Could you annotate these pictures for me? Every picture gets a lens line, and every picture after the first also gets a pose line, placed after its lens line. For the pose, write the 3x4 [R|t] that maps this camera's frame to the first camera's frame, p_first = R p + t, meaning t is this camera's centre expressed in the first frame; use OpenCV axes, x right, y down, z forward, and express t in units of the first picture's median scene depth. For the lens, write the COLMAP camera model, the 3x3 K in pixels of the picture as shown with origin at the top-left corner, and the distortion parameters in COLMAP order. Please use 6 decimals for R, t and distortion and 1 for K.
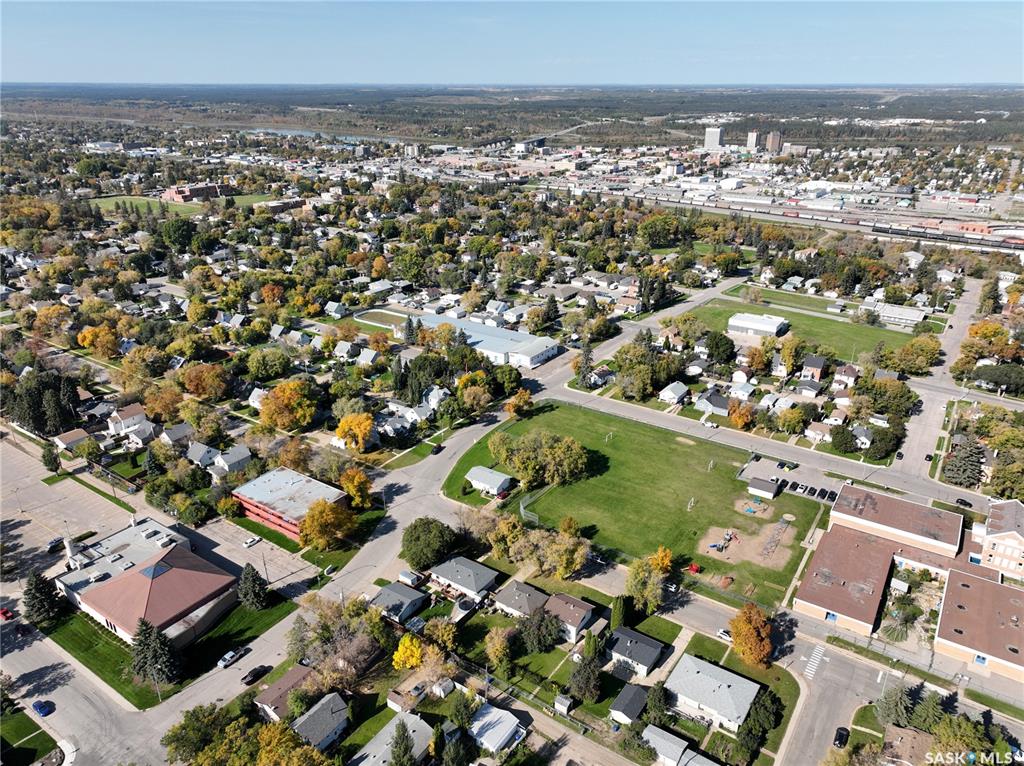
lens RADIAL K [[722.5, 0, 508.7], [0, 722.5, 381.2], [0, 0, 1]] dist [0.001818, 0.012507]
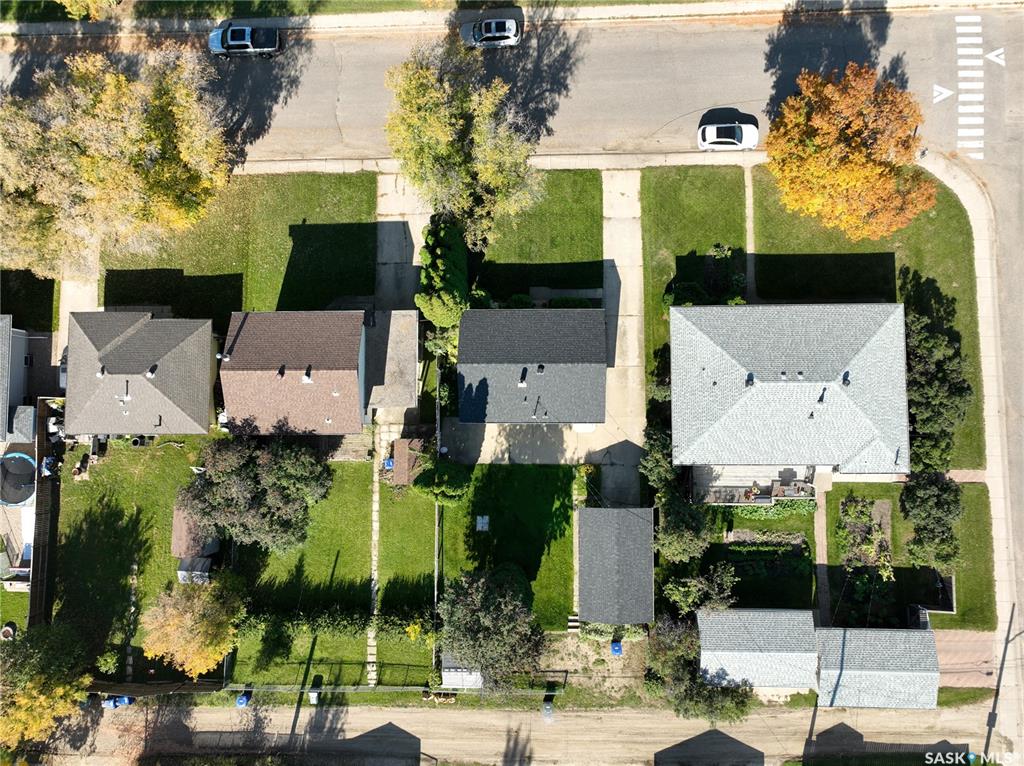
lens RADIAL K [[722.5, 0, 508.8], [0, 722.5, 381.6], [0, 0, 1]] dist [0.001818, 0.012507]
pose [[0.820937, -0.571001, -0.004474, 0.112747], [0.264450, 0.373237, 0.889247, 0.050655], [-0.506091, -0.731199, 0.457406, 0.591202]]
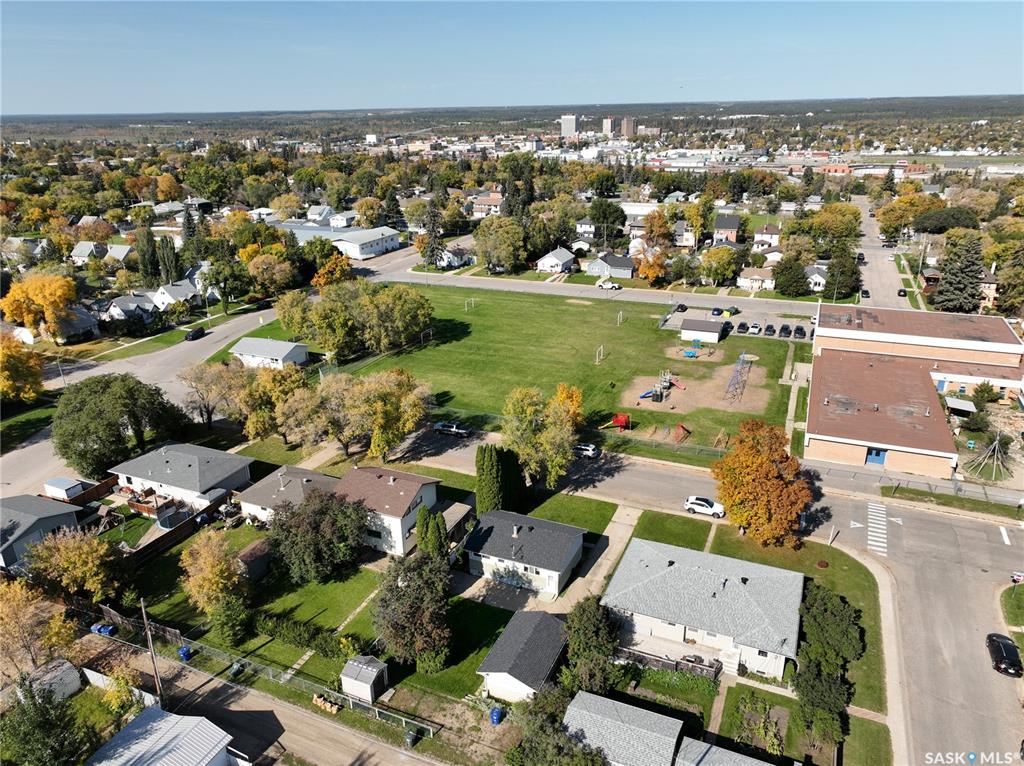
lens RADIAL K [[722.5, 0, 509.1], [0, 722.5, 381.4], [0, 0, 1]] dist [0.001818, 0.012507]
pose [[0.982596, -0.084231, 0.165559, 0.065123], [0.089222, 0.995748, -0.022929, 0.190902], [-0.162923, 0.037301, 0.985933, 0.374599]]
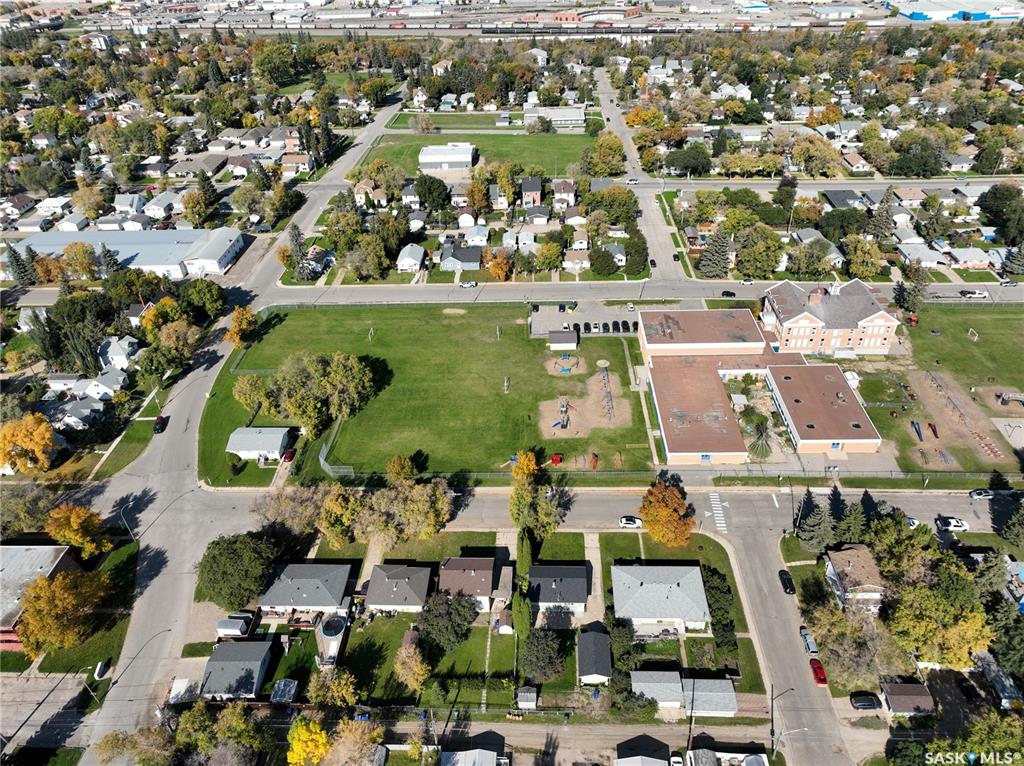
lens RADIAL K [[722.5, 0, 509.7], [0, 722.5, 385.1], [0, 0, 1]] dist [0.001818, 0.012507]
pose [[0.846823, -0.334786, 0.413290, -0.097733], [0.237693, 0.933342, 0.269026, -0.058877], [-0.475807, -0.129581, 0.869952, 0.231401]]
